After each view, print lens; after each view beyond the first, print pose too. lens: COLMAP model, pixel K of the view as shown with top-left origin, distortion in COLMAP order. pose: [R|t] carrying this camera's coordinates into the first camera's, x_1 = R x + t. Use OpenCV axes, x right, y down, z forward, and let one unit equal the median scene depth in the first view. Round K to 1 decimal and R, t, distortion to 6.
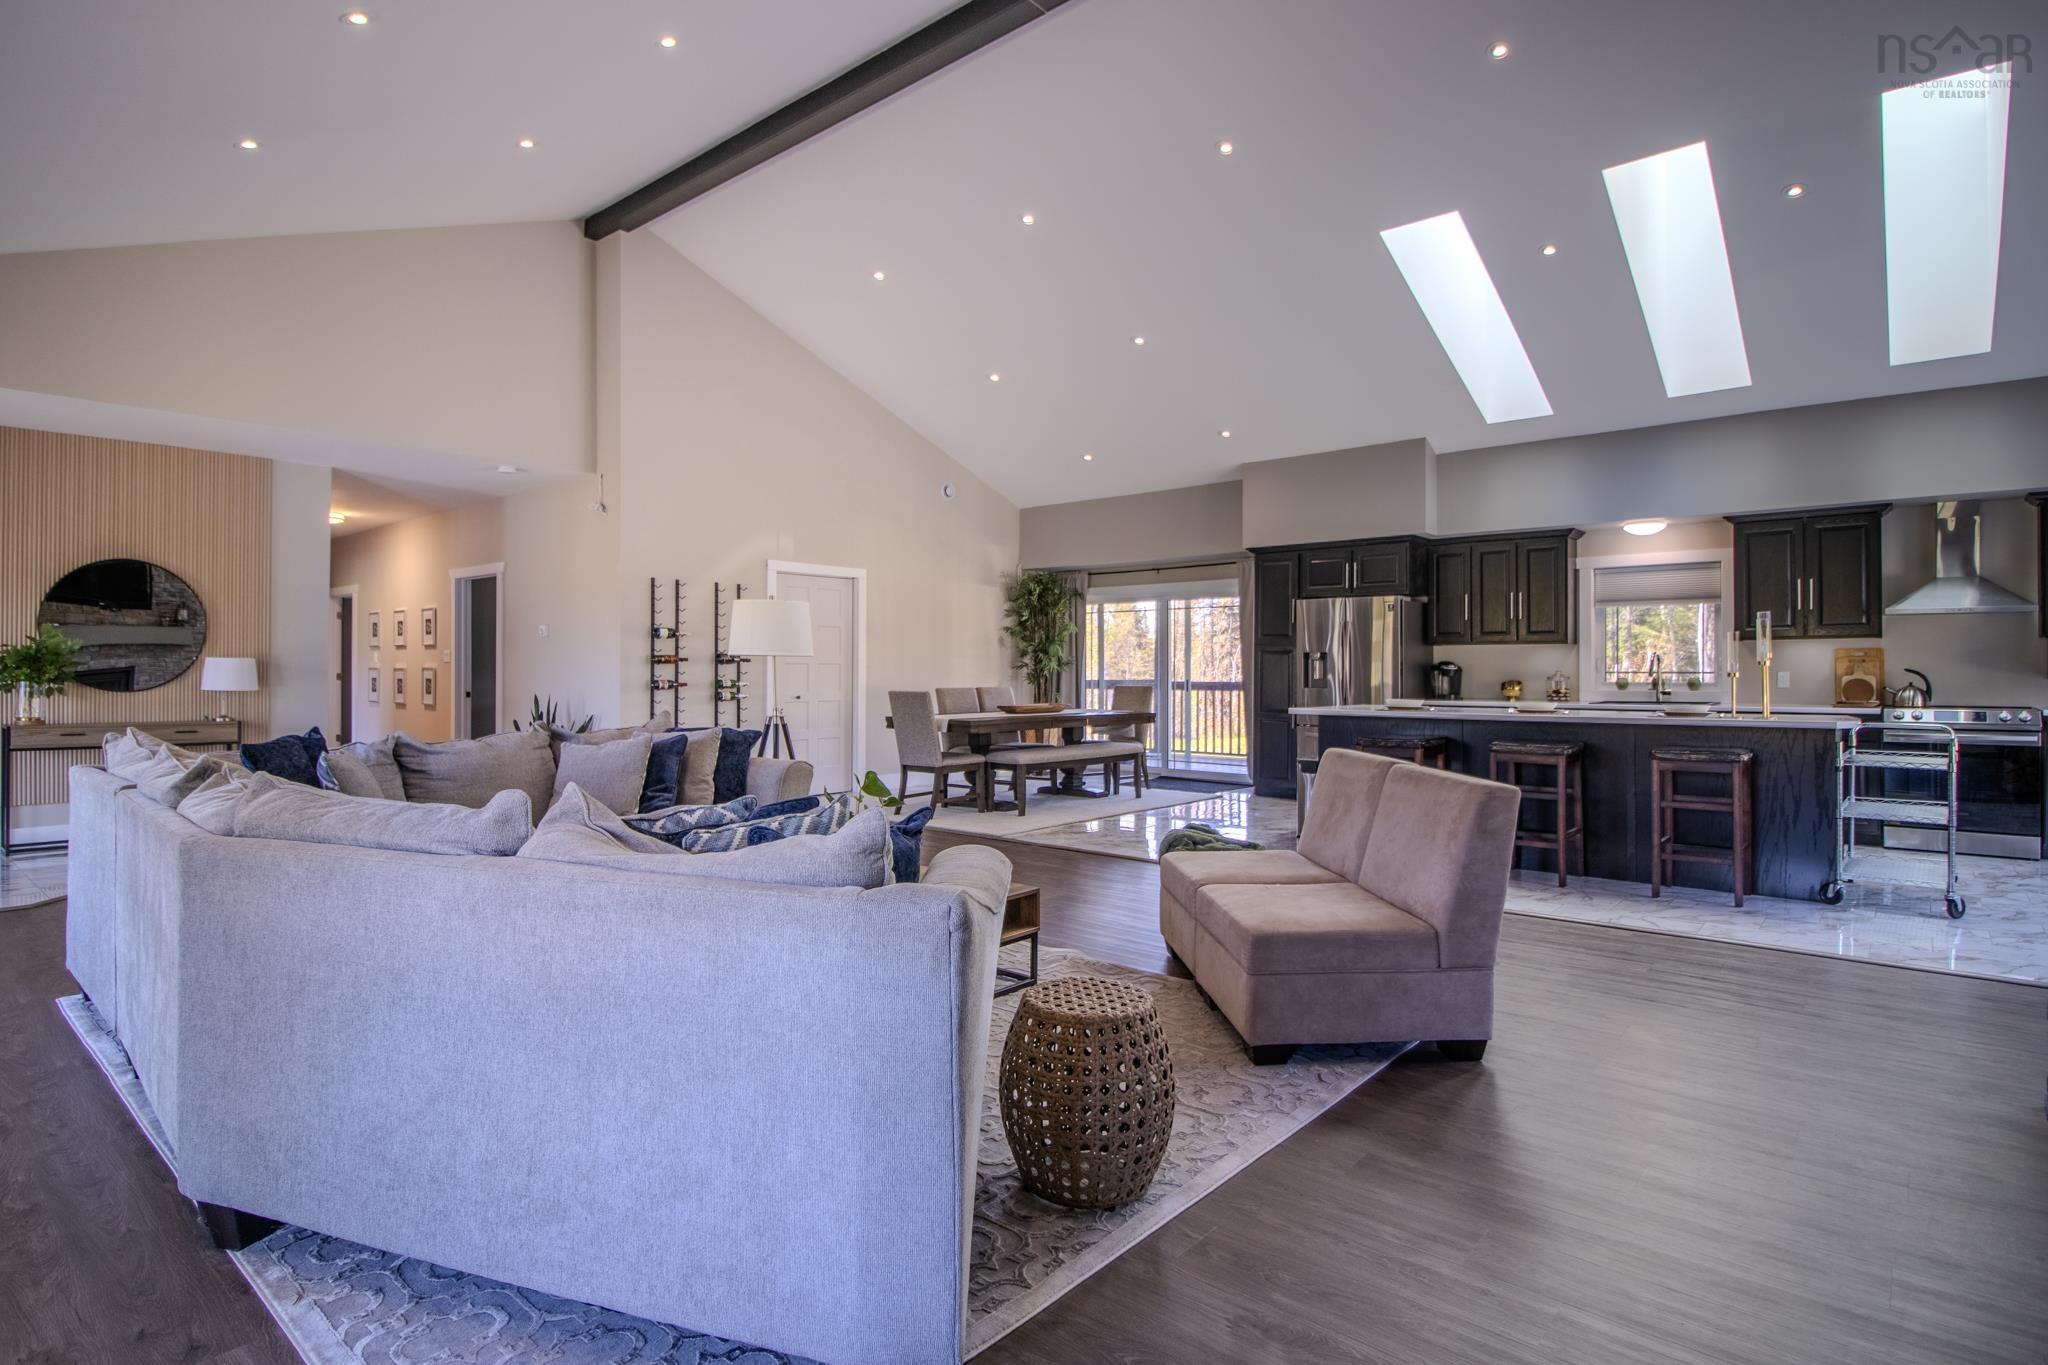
lens RADIAL K [[1048.2, 0, 1023.1], [0, 1048.2, 666.9], [0, 0, 1]] dist [0.000415, -0.011193]
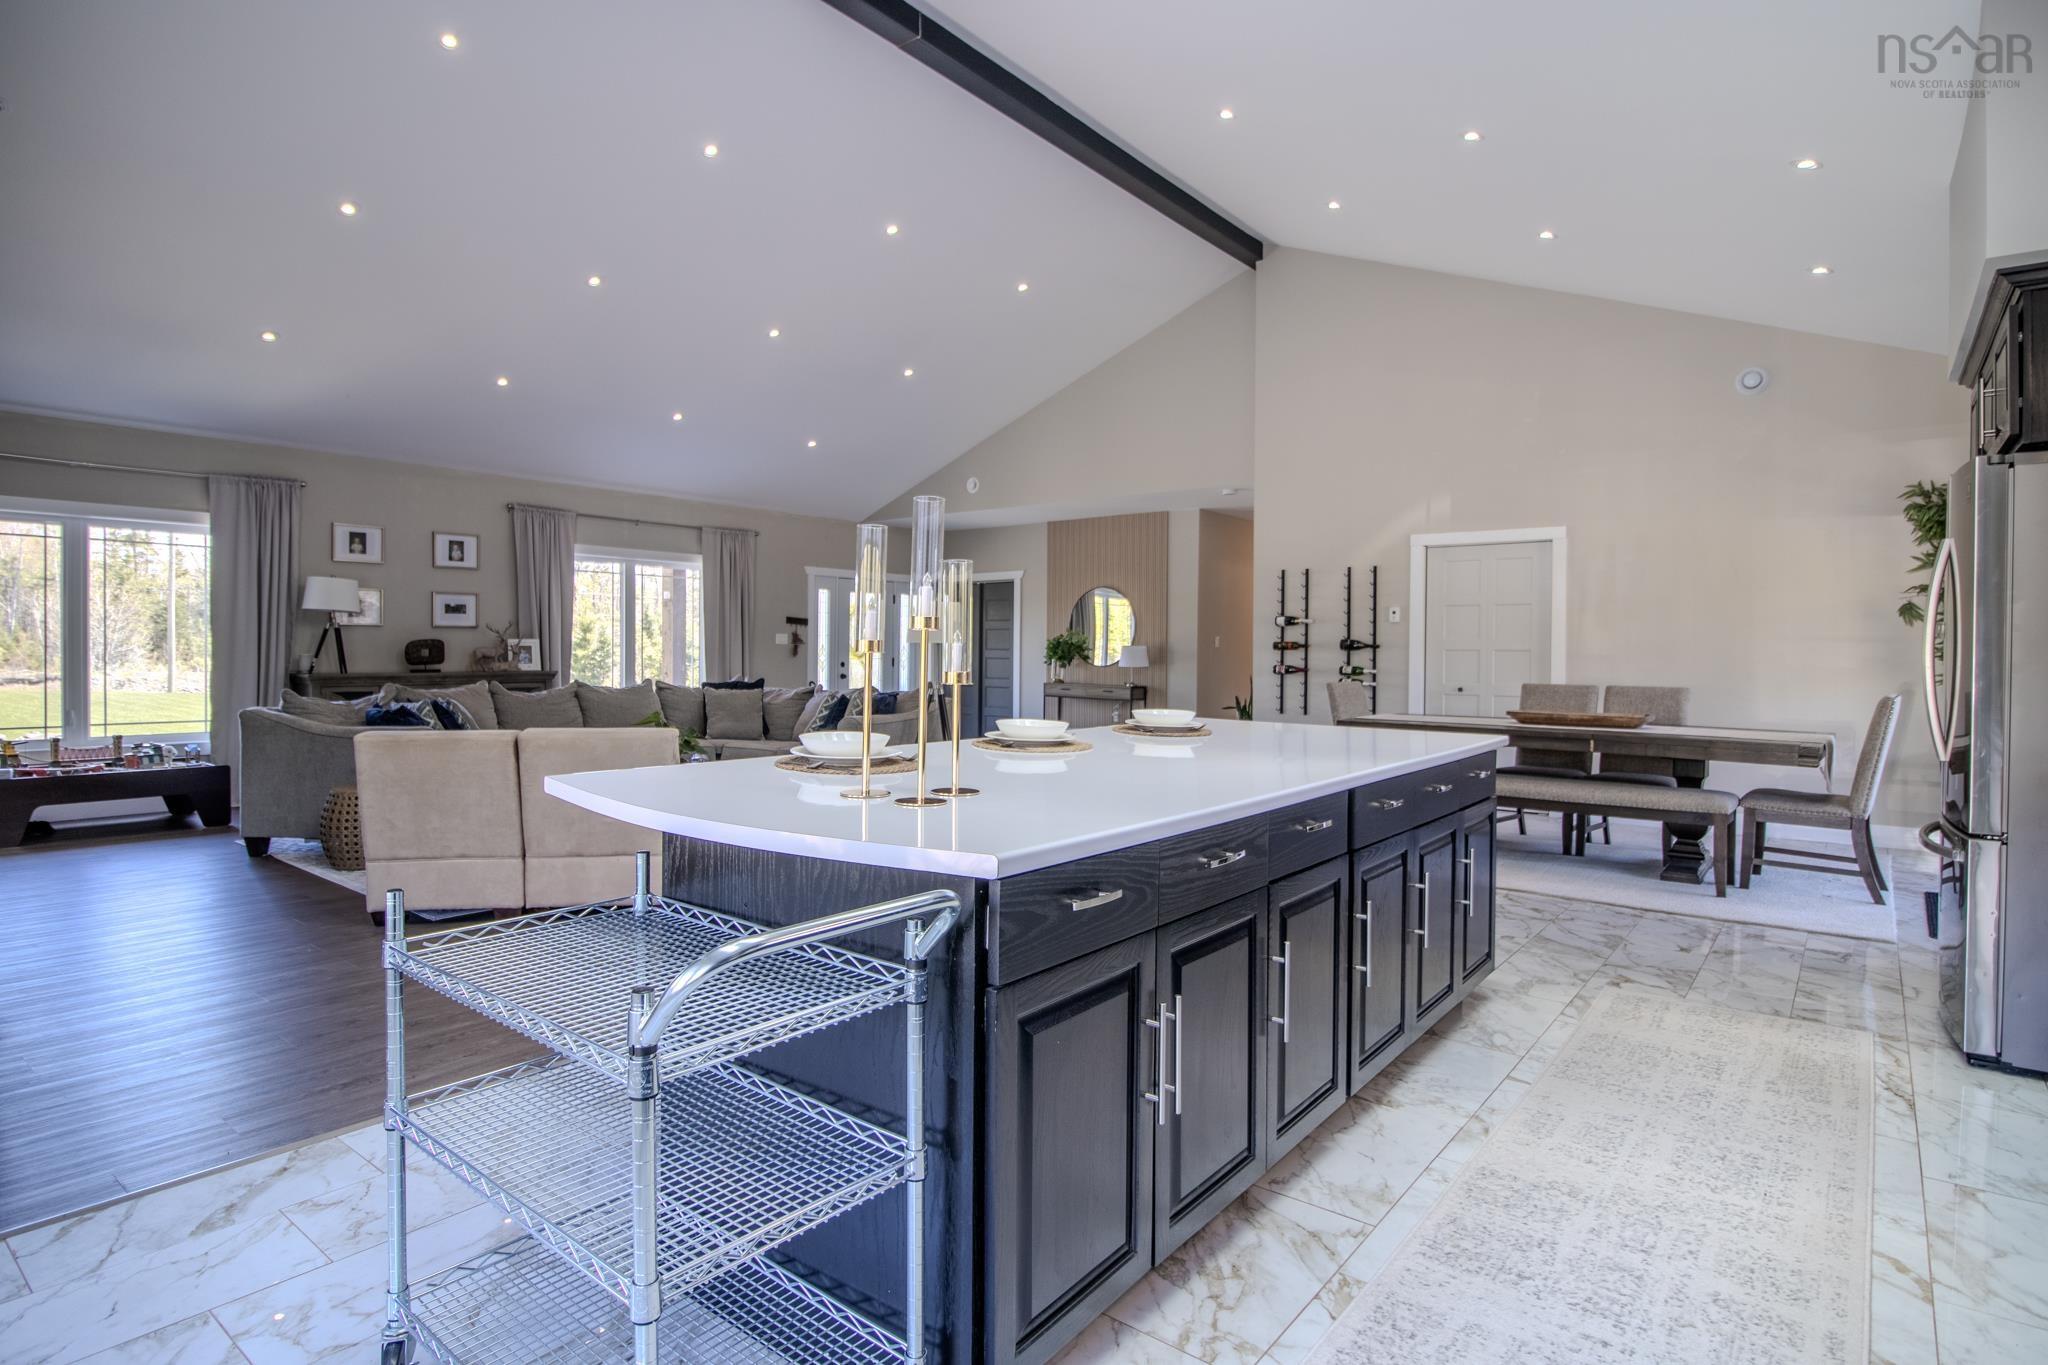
lens RADIAL K [[1048.2, 0, 1029.6], [0, 1048.2, 673.2], [0, 0, 1]] dist [0.000415, -0.011193]
pose [[0.046591, 0.021928, -0.998673, 0.766224], [-0.005425, 0.999750, 0.021699, -0.000501], [0.998899, 0.004407, 0.046699, 0.741601]]
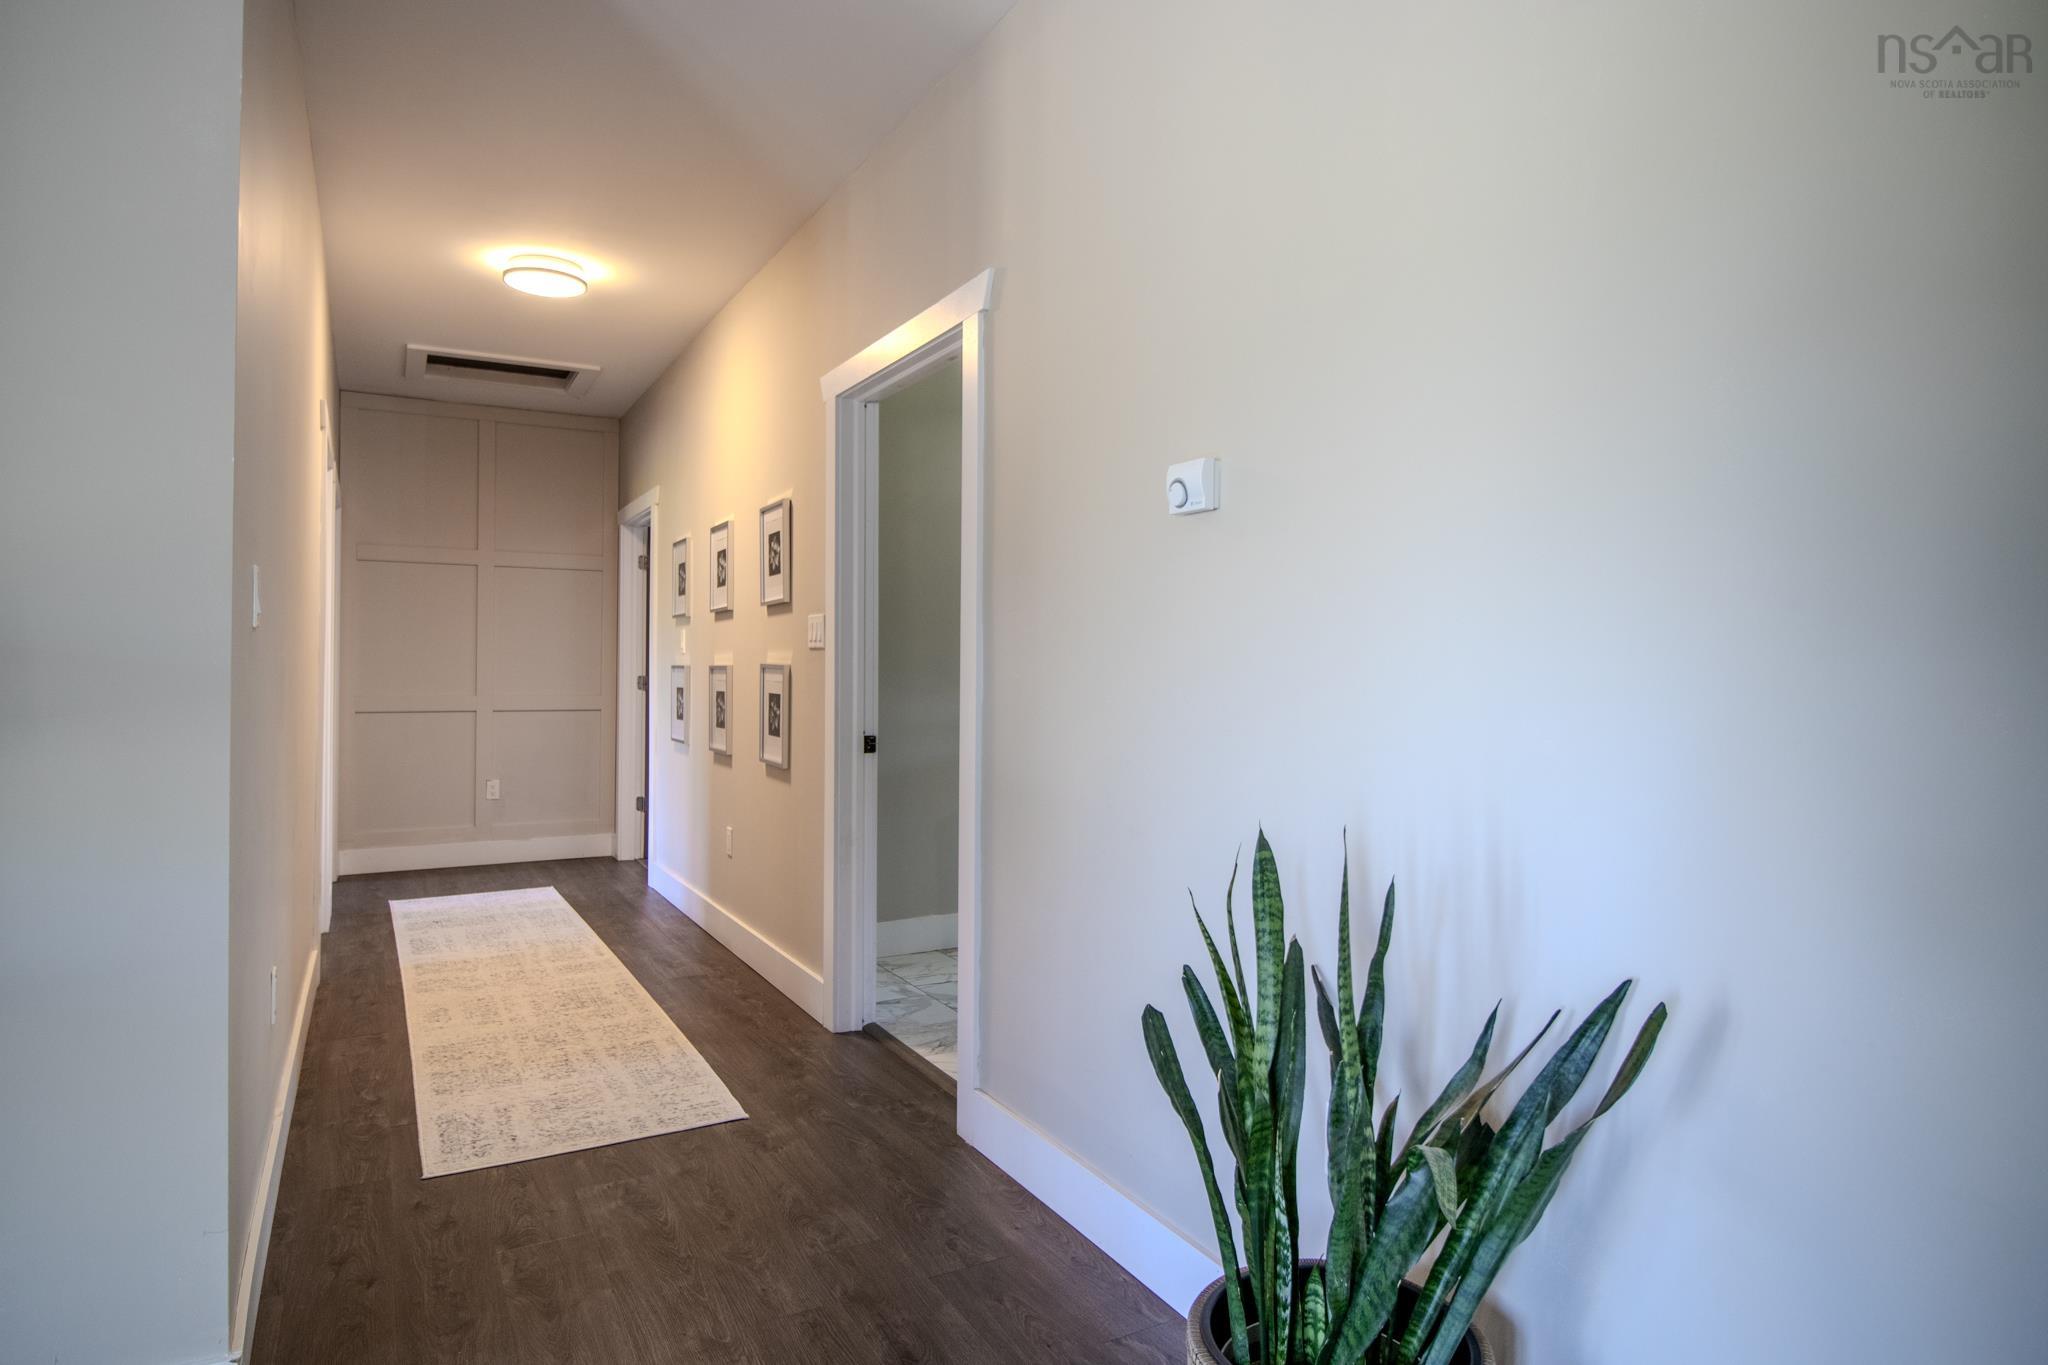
lens RADIAL K [[1187.5, 0, 1014.3], [0, 1187.5, 670.6], [0, 0, 1]] dist [0.006087, -0.008245]
pose [[0.934260, 0.003669, -0.356573, -0.468049], [-0.002879, 0.999992, 0.002748, 0.002076], [0.356580, -0.001541, 0.934263, 0.880663]]
